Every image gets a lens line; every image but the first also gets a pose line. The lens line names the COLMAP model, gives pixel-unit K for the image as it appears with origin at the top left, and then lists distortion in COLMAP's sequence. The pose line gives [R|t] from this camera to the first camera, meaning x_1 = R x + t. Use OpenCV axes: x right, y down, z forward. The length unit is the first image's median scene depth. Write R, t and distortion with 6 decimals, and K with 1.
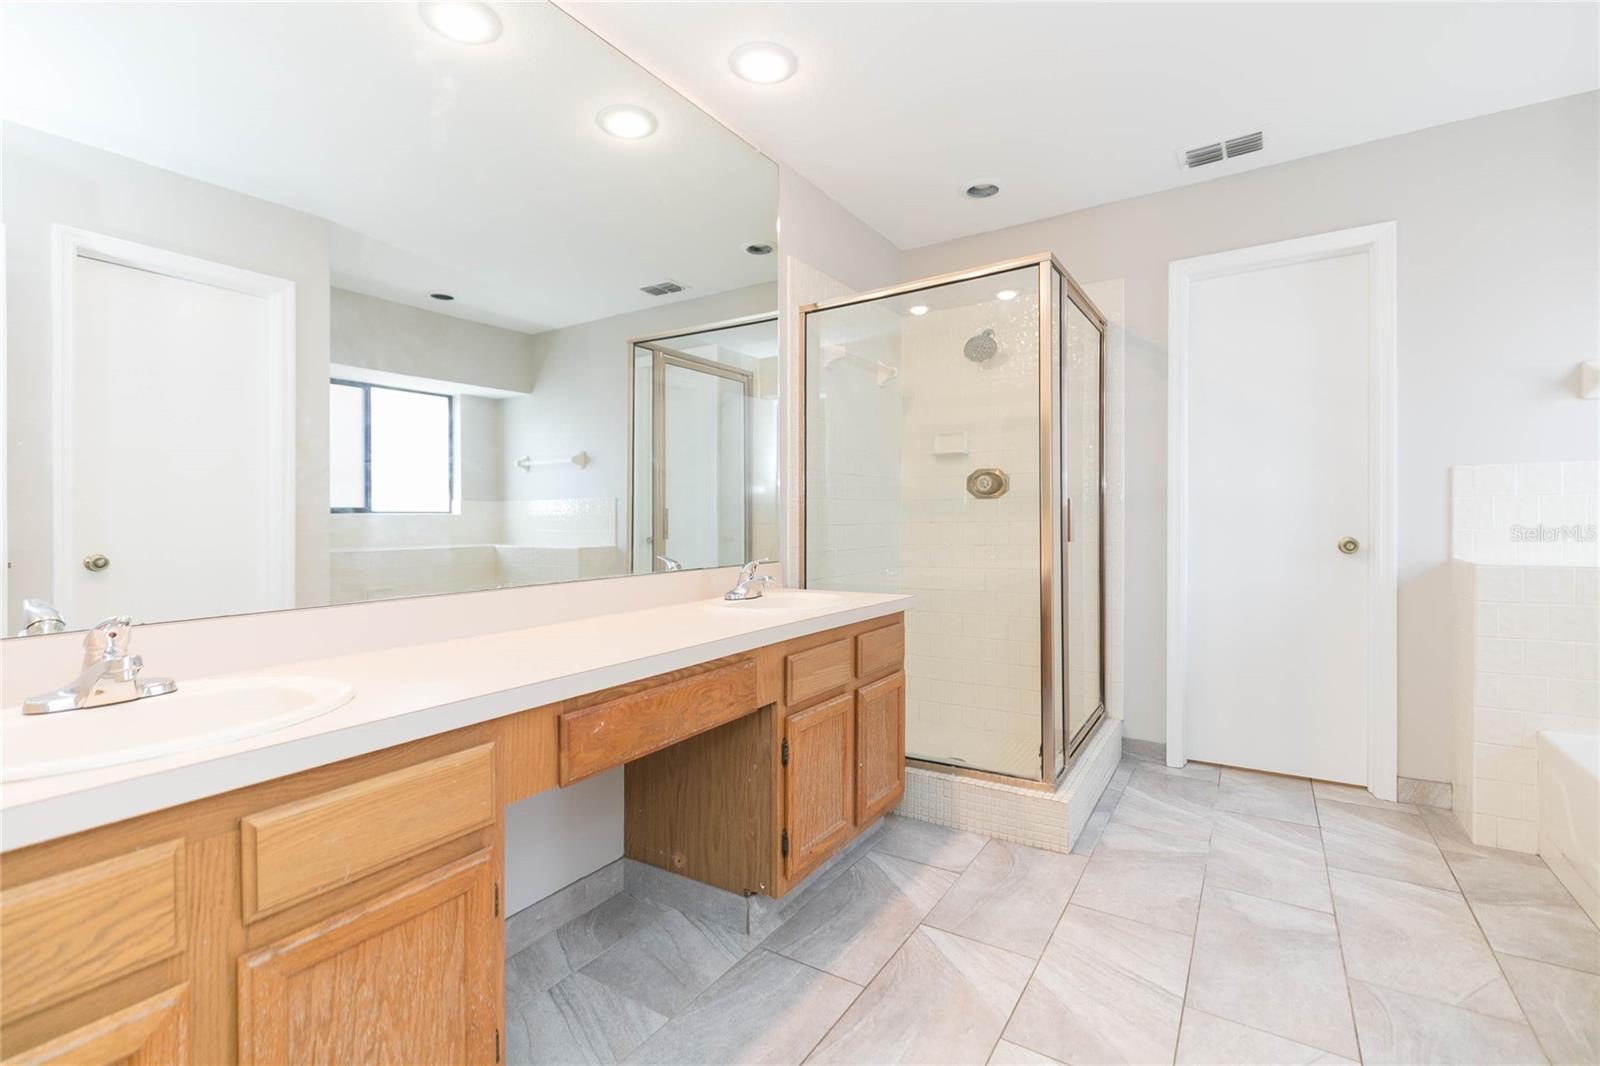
lens RADIAL K [[720.7, 0, 805.0], [0, 720.7, 533.0], [0, 0, 1]] dist [0.005160, -0.000533]
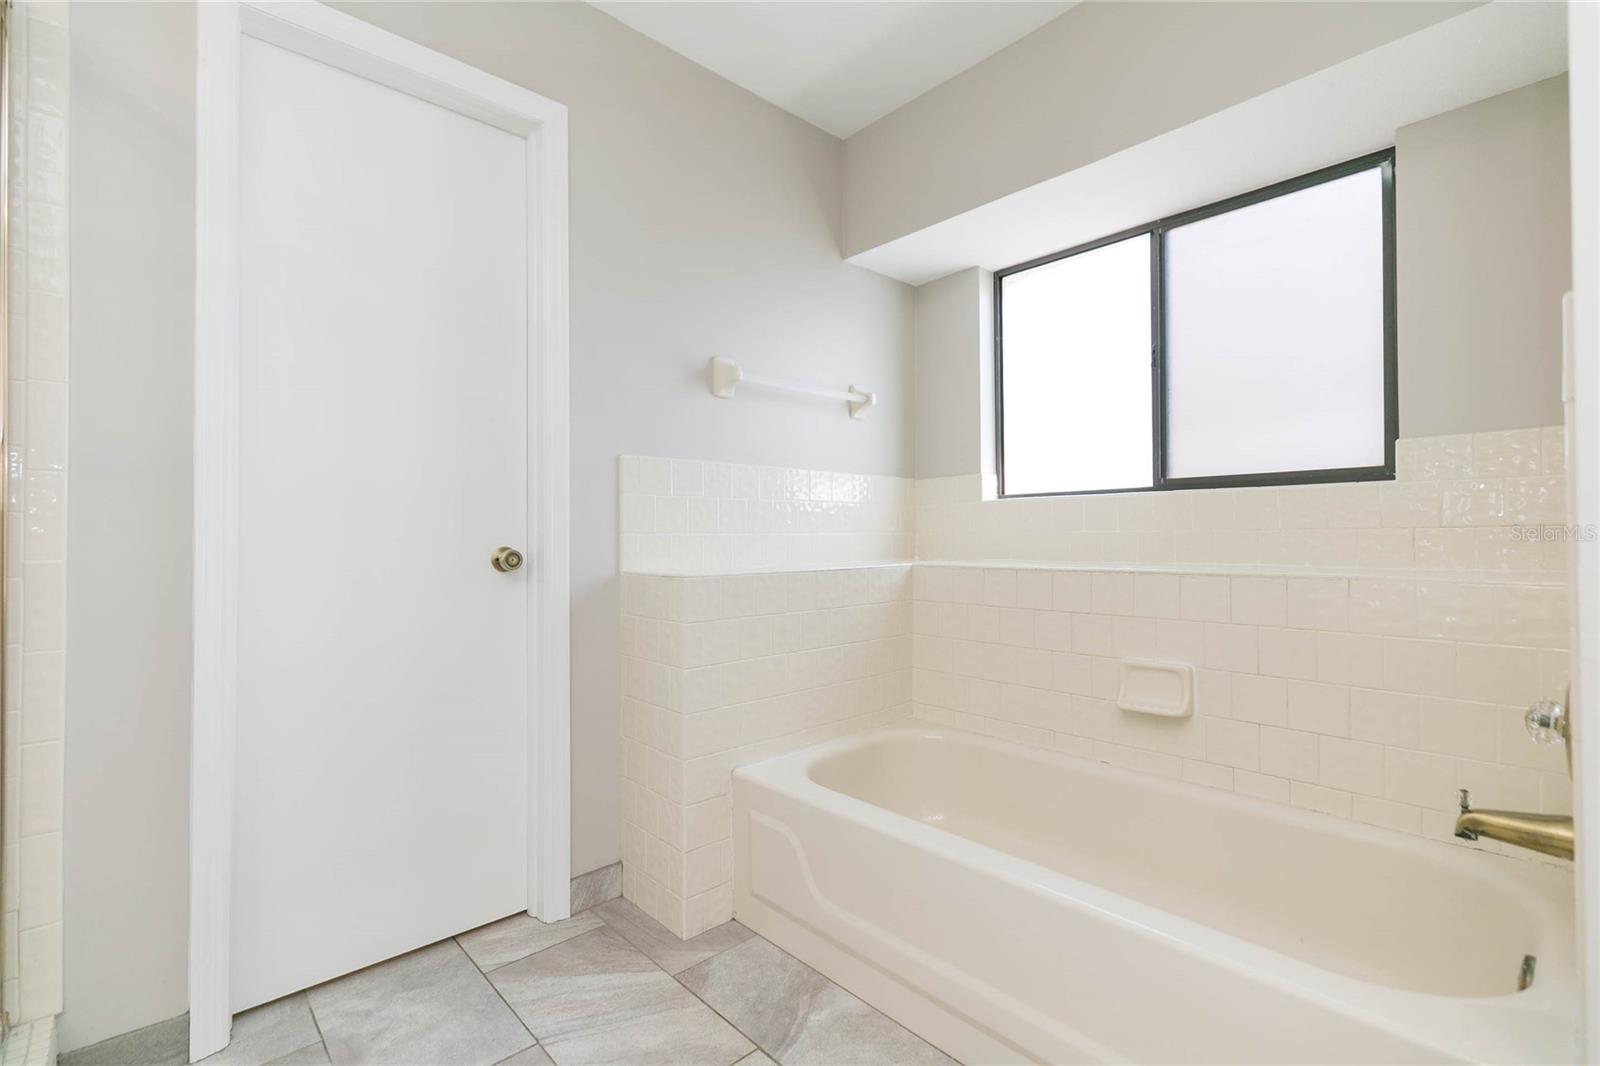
lens RADIAL K [[720.7, 0, 805.0], [0, 720.7, 533.0], [0, 0, 1]] dist [0.005160, -0.000533]
pose [[0.250230, 0.016750, 0.968041, 0.183491], [0.018988, 0.999573, -0.022203, 0.014373], [-0.968000, 0.023937, 0.249805, 0.599456]]
